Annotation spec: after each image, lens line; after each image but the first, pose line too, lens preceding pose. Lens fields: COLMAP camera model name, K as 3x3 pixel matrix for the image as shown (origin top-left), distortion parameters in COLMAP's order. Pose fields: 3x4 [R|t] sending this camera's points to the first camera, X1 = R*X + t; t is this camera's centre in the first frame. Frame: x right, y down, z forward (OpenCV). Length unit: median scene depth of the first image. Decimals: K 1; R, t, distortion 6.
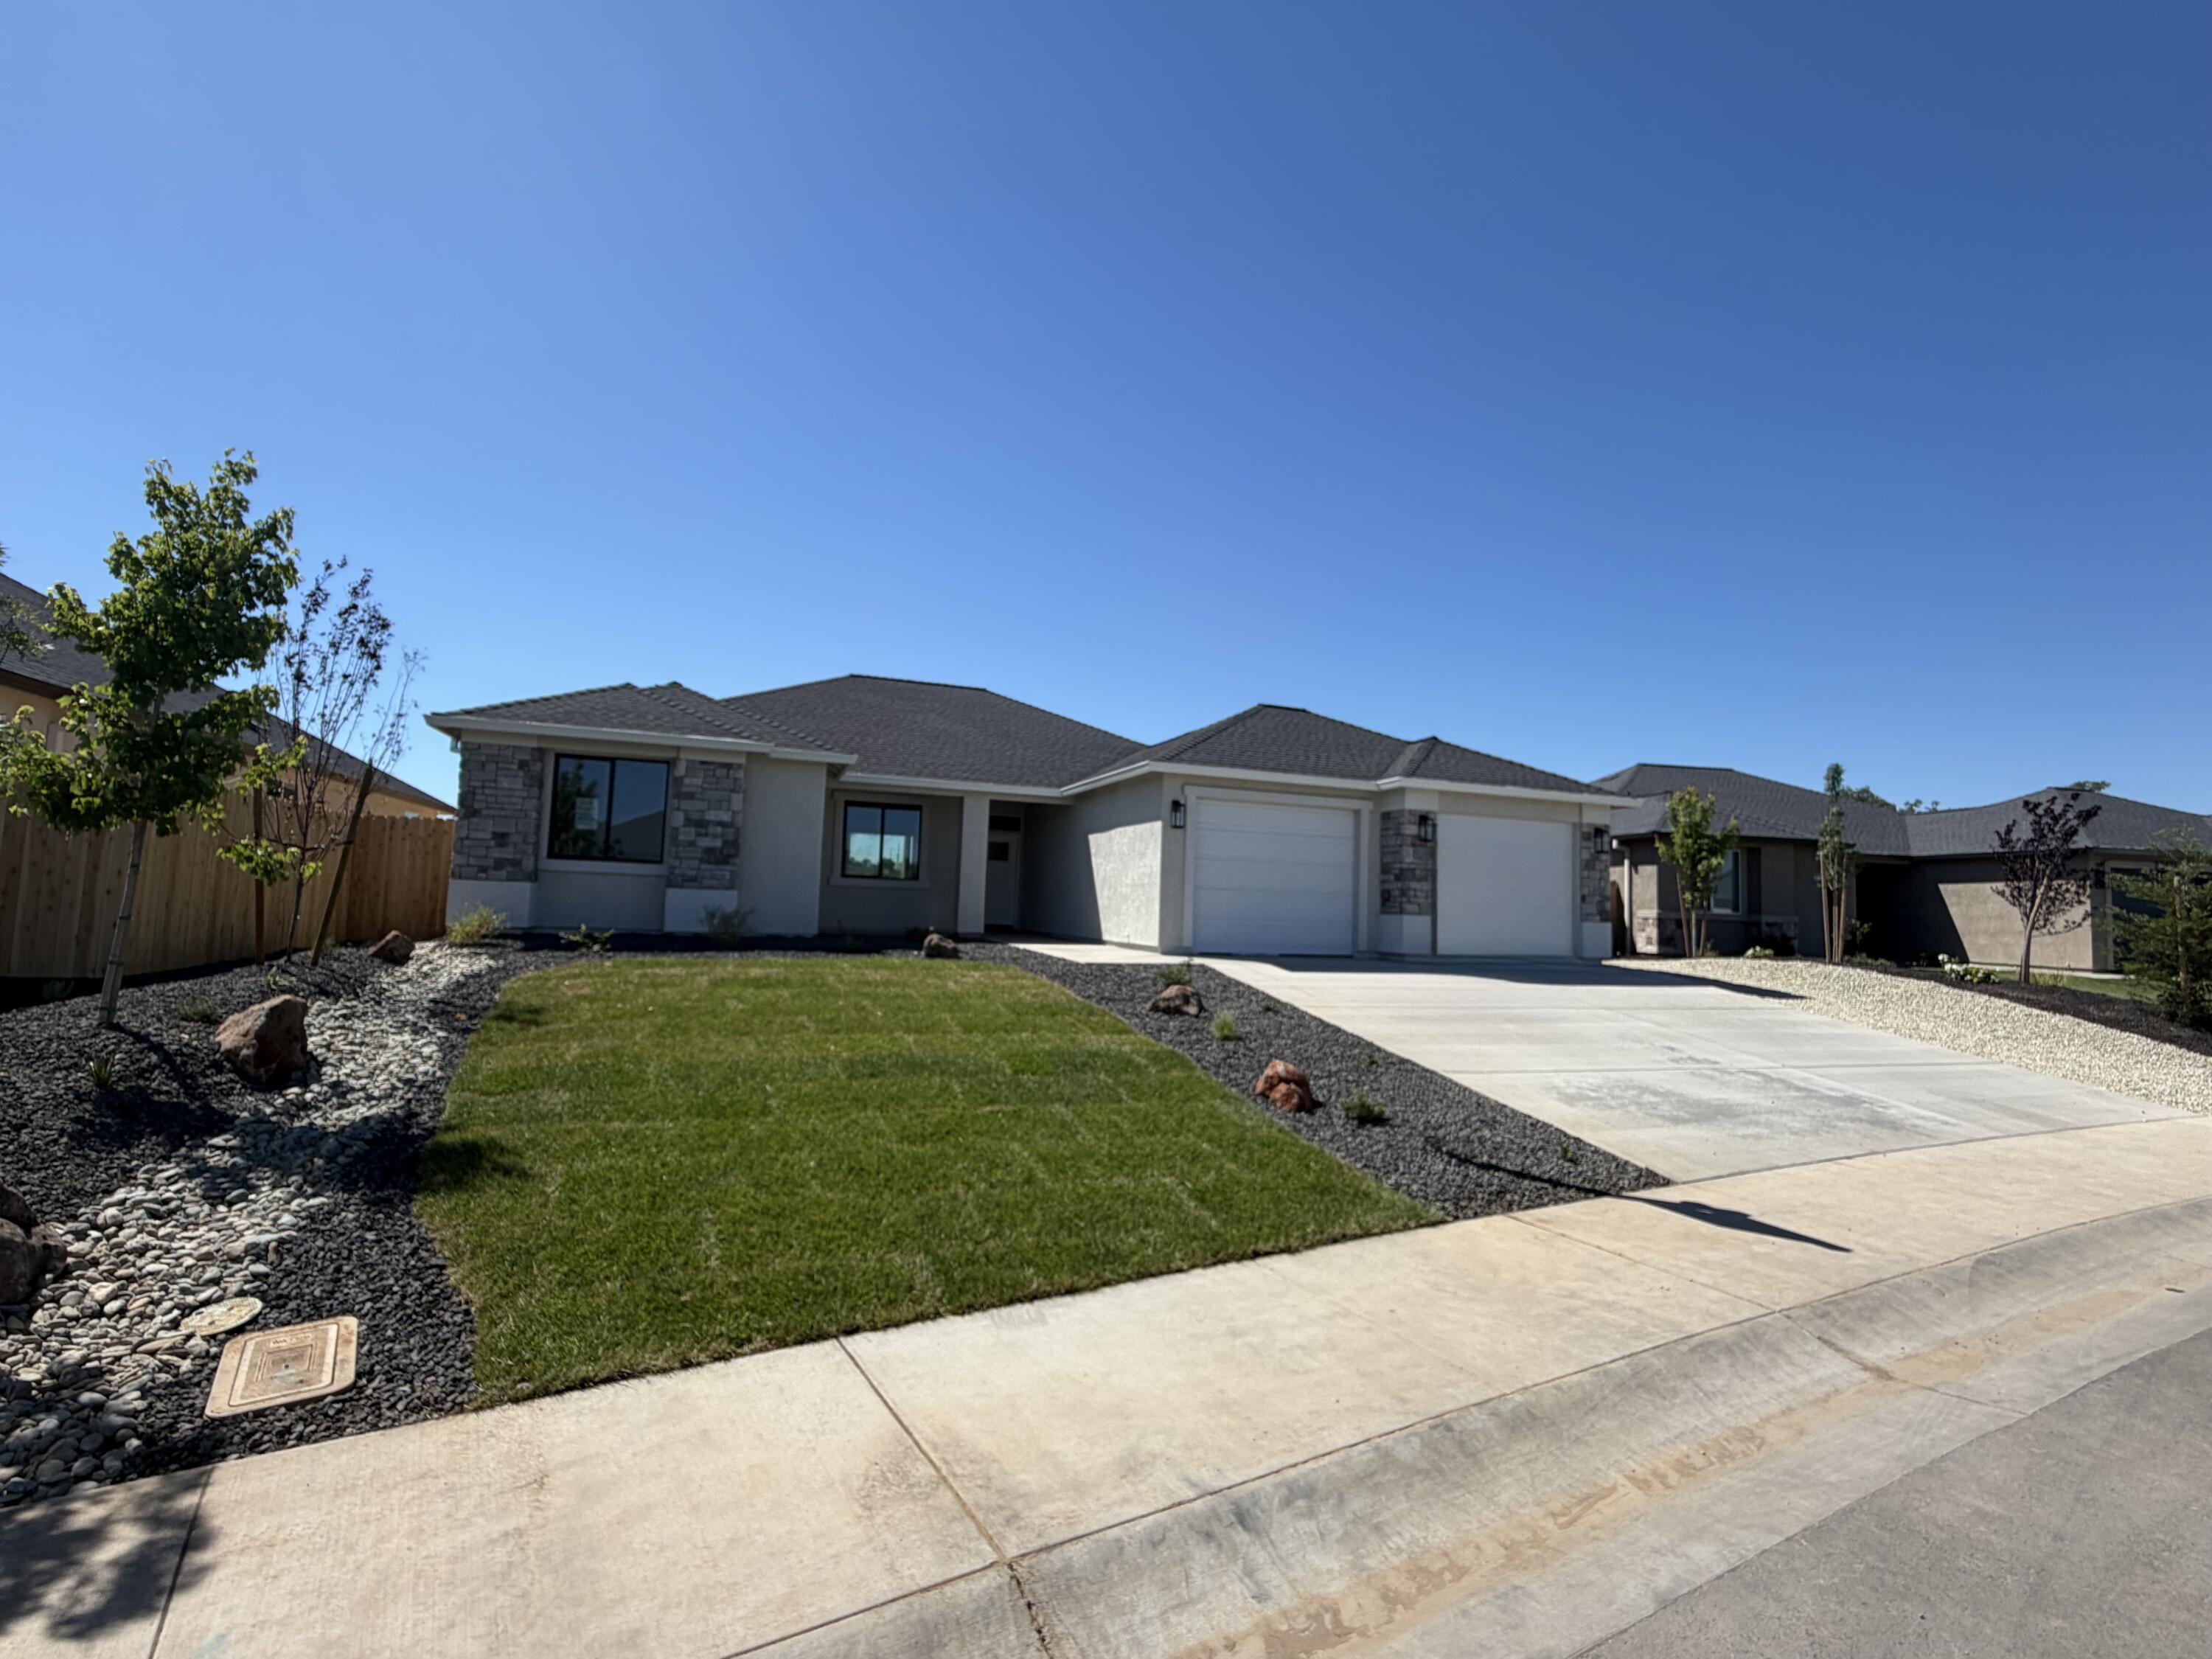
lens RADIAL K [[1018.4, 0, 1105.5], [0, 1018.4, 822.5], [0, 0, 1]] dist [-0.002041, 0.000091]
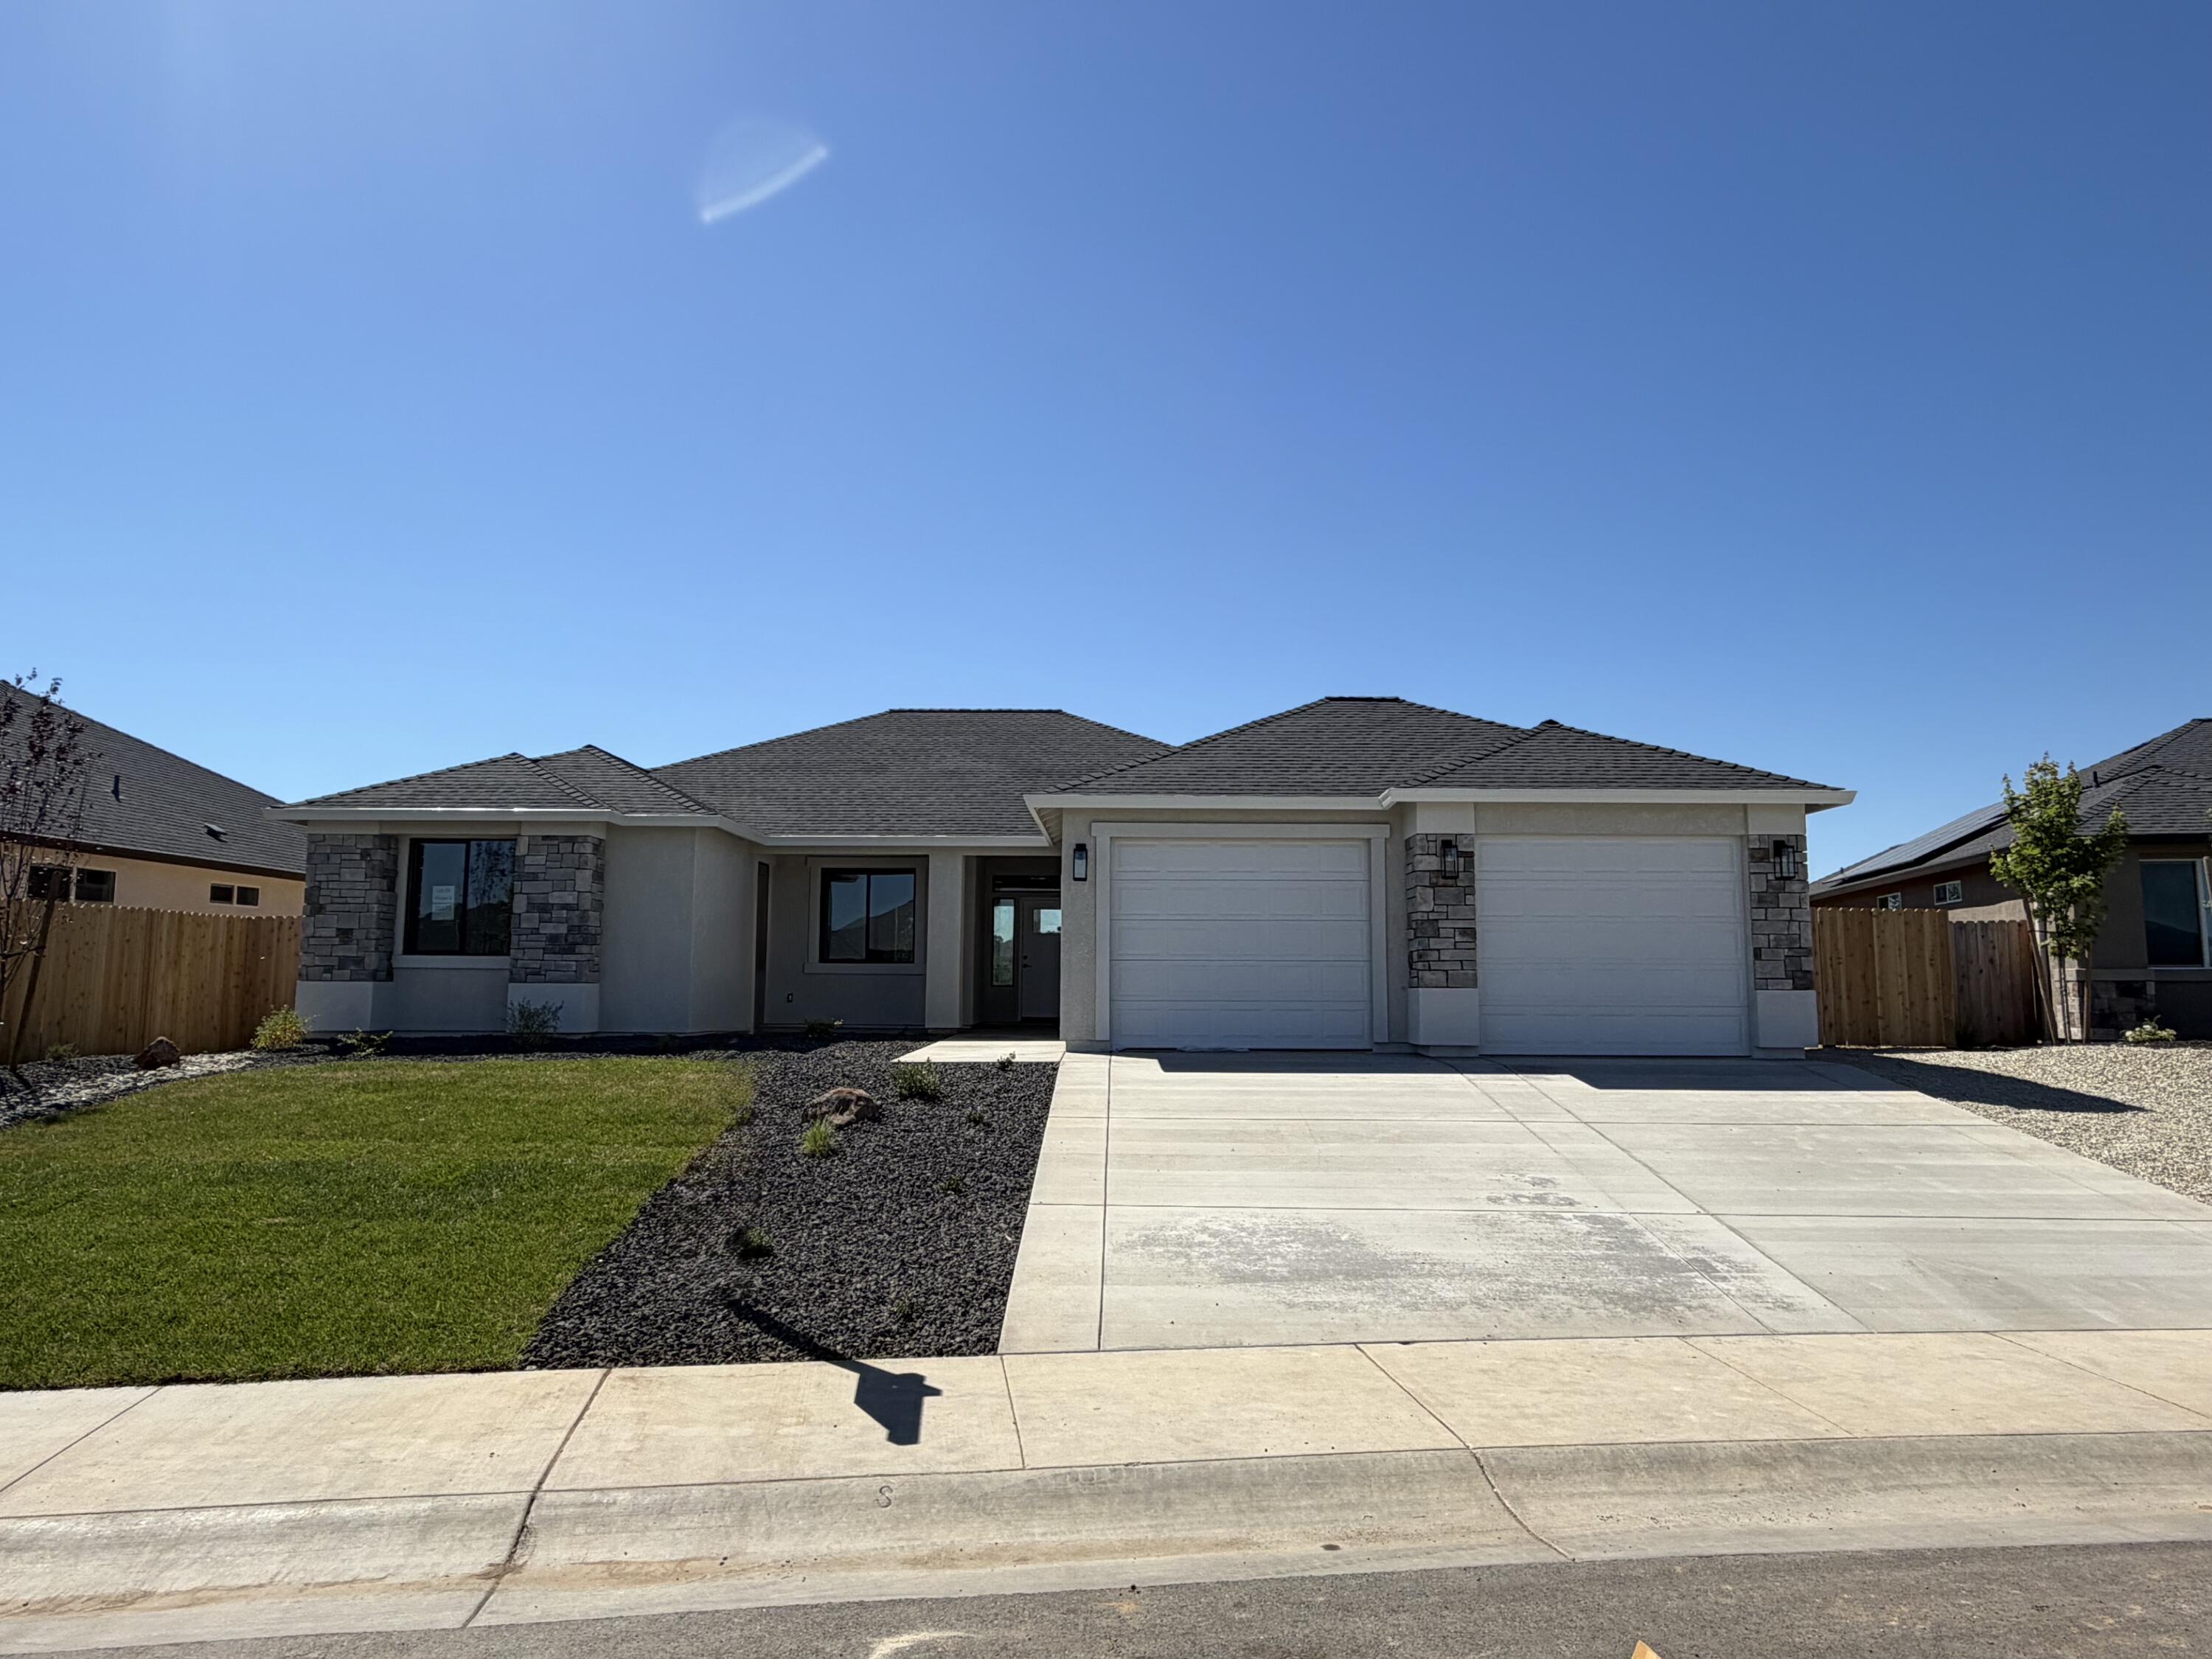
lens RADIAL K [[1390.6, 0, 1105.7], [0, 1390.6, 833.8], [0, 0, 1]] dist [0.010130, 0.000456]
pose [[0.933998, -0.069083, -0.350535, 0.454306], [0.057323, 0.997393, -0.043827, 0.017040], [0.352648, 0.020841, 0.935524, 0.047238]]
